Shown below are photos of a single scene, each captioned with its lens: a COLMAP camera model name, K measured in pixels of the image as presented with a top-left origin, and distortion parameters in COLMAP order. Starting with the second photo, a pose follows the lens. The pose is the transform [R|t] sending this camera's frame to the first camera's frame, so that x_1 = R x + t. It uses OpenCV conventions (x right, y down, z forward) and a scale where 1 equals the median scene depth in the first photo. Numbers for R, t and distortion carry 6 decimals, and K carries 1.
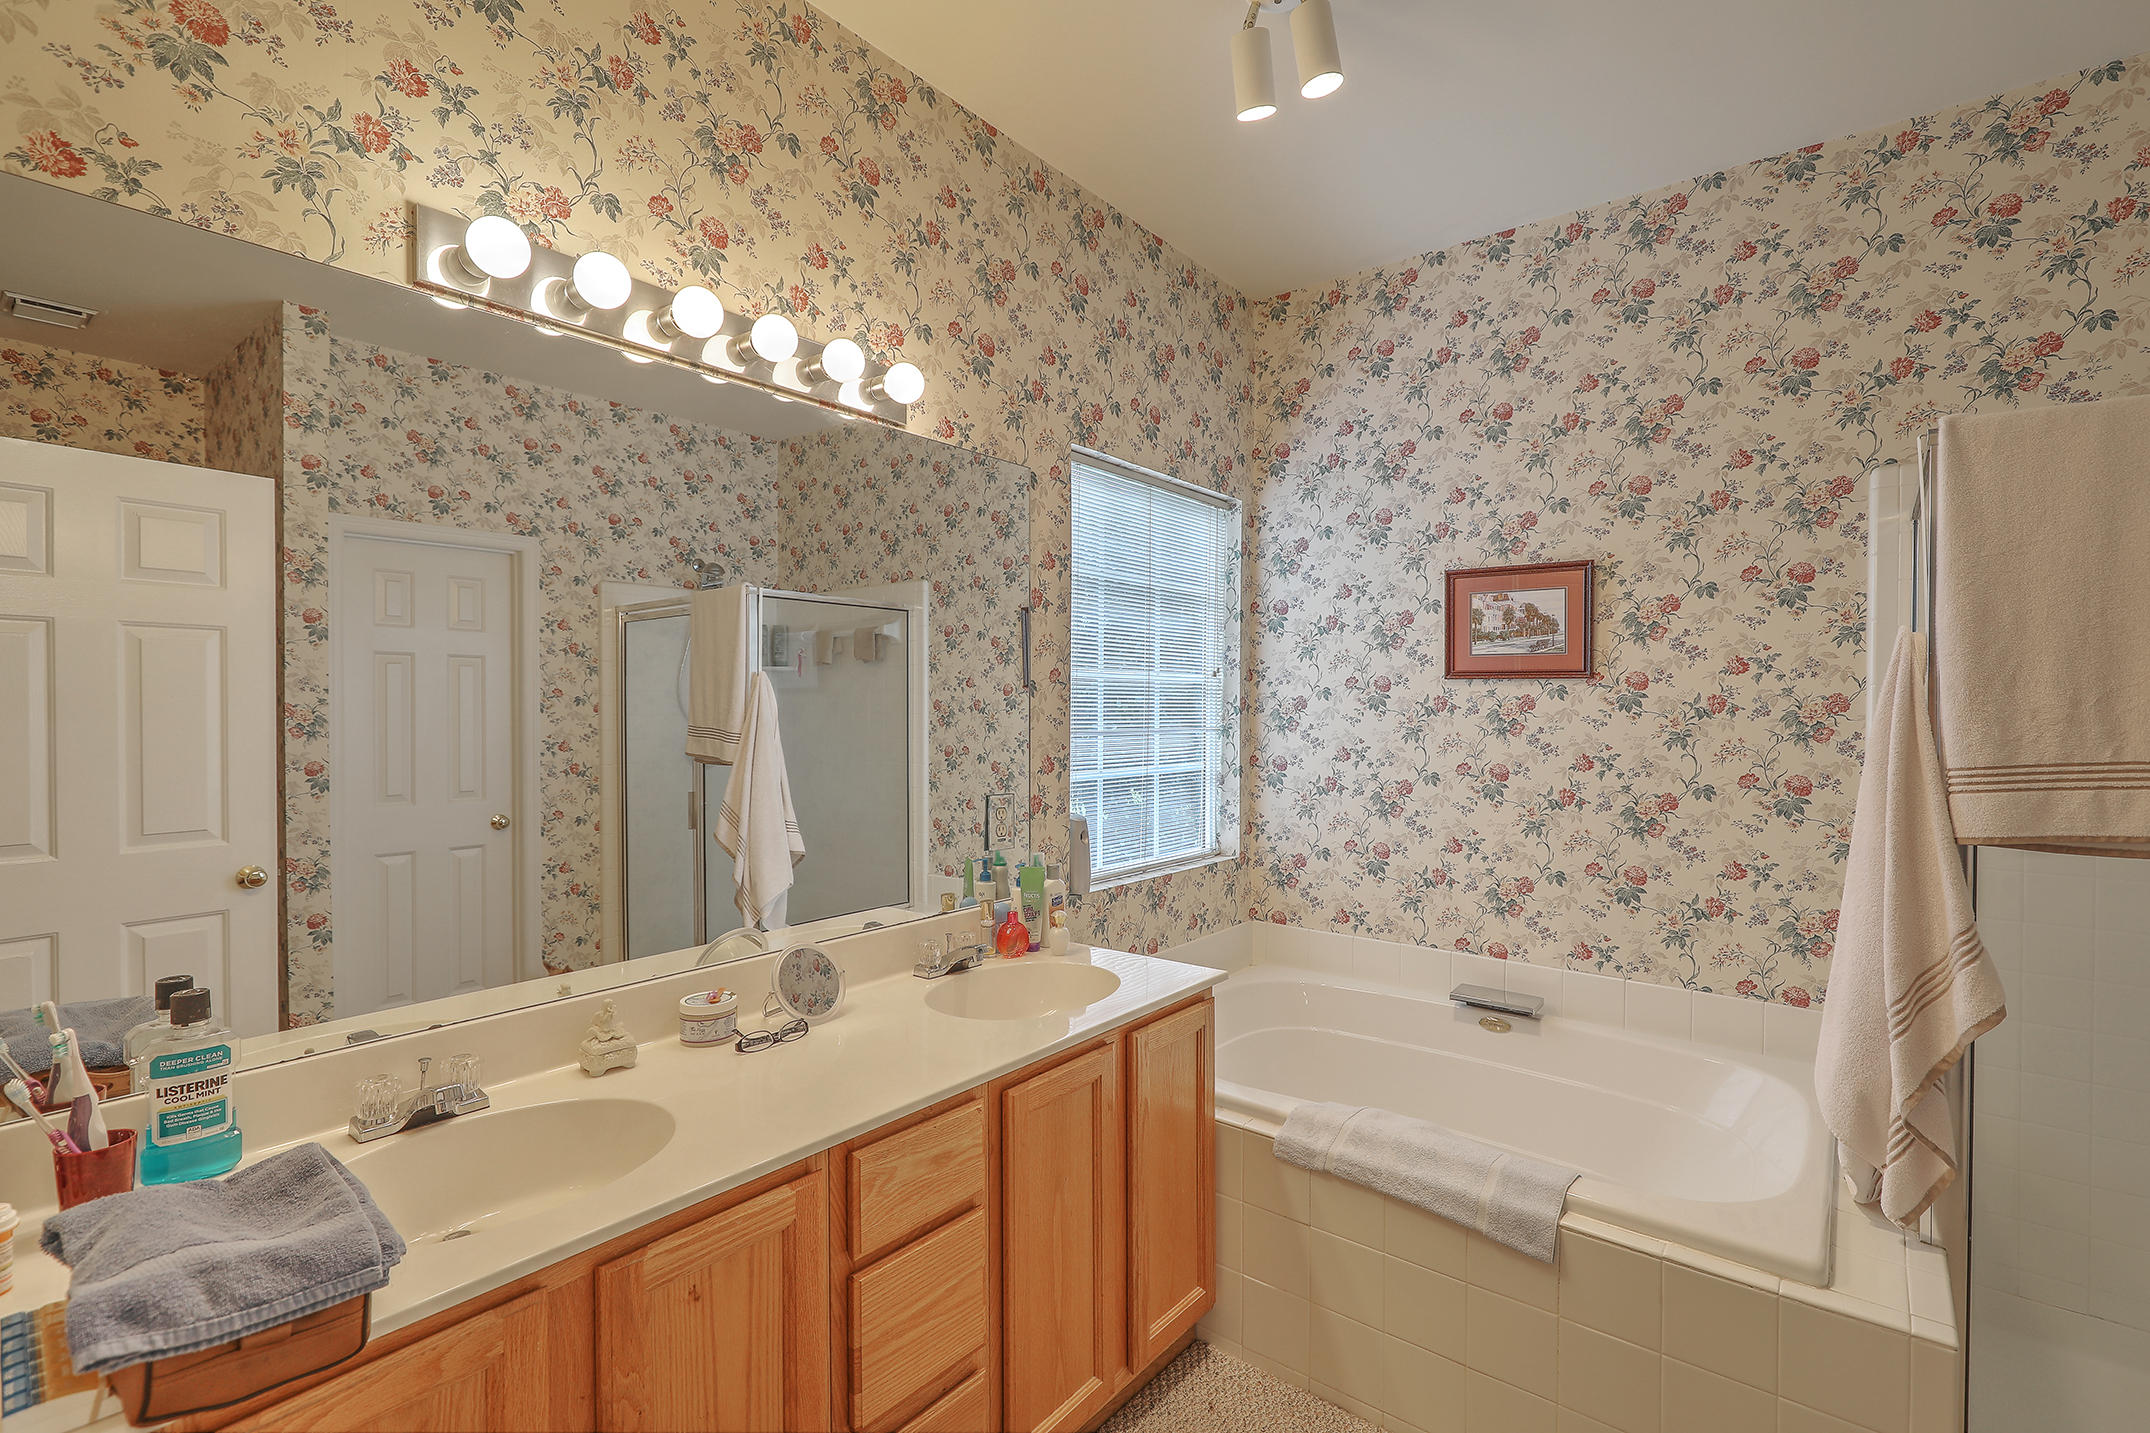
lens RADIAL K [[1006.9, 0, 1072.2], [0, 1006.9, 701.8], [0, 0, 1]] dist [0.002701, 0.000000]
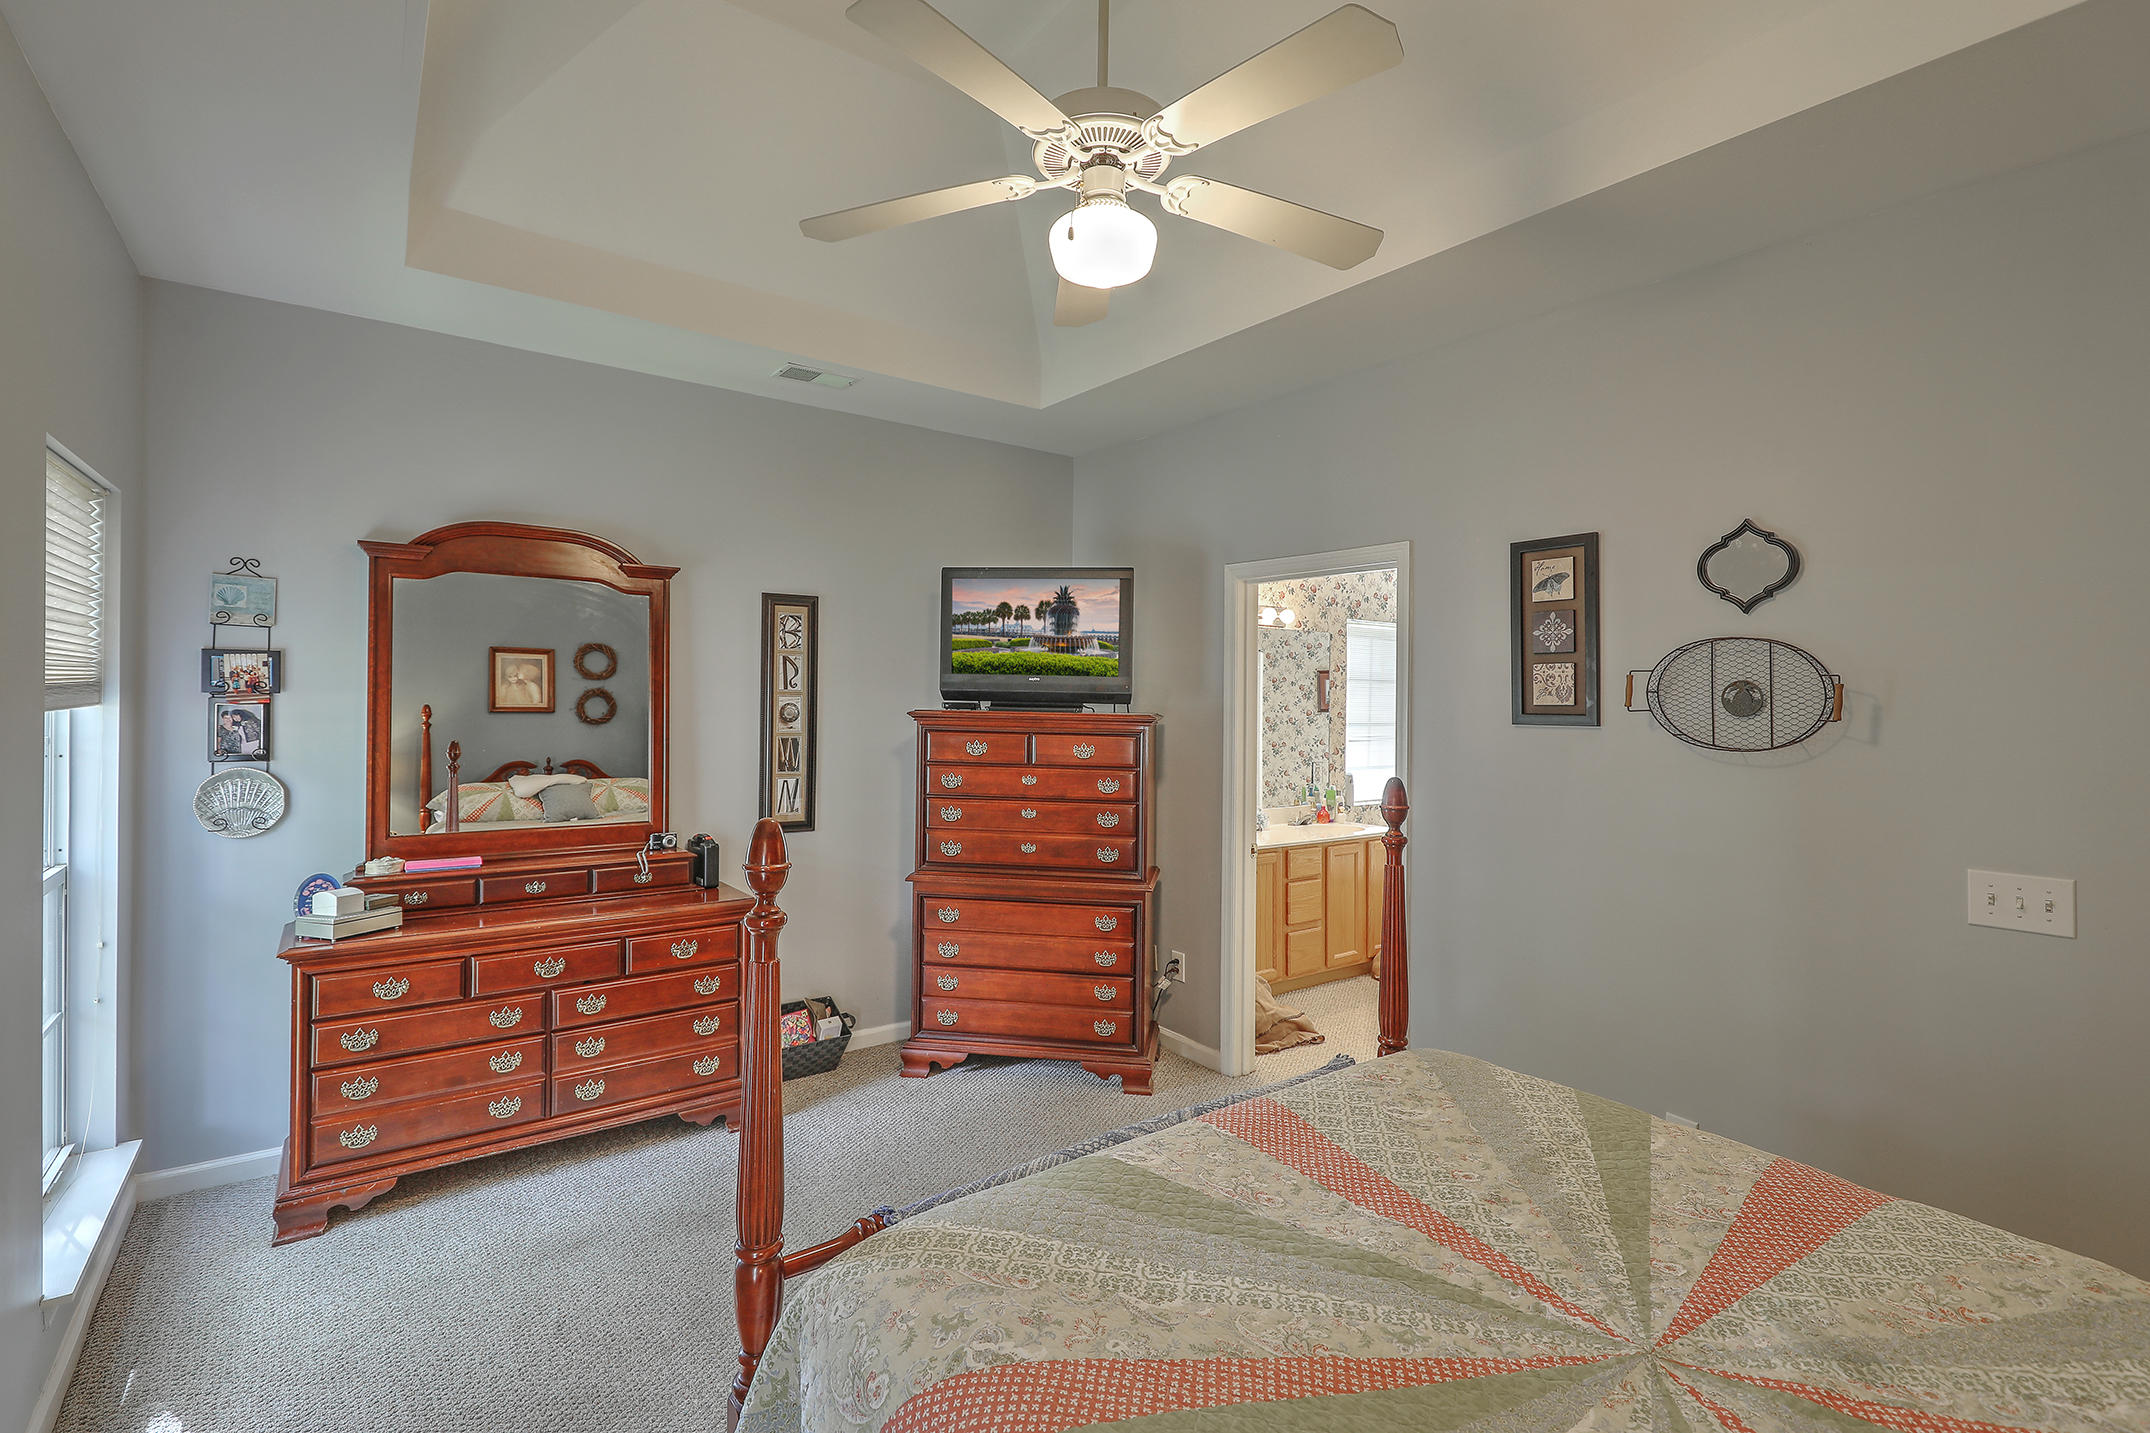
lens RADIAL K [[984.6, 0, 1084.9], [0, 984.6, 720.3], [0, 0, 1]] dist [-0.003300, -0.000264]
pose [[0.968023, -0.012483, -0.250551, -0.007957], [0.018718, 0.999571, 0.022517, -0.047835], [0.250163, -0.026487, 0.967841, -0.927838]]
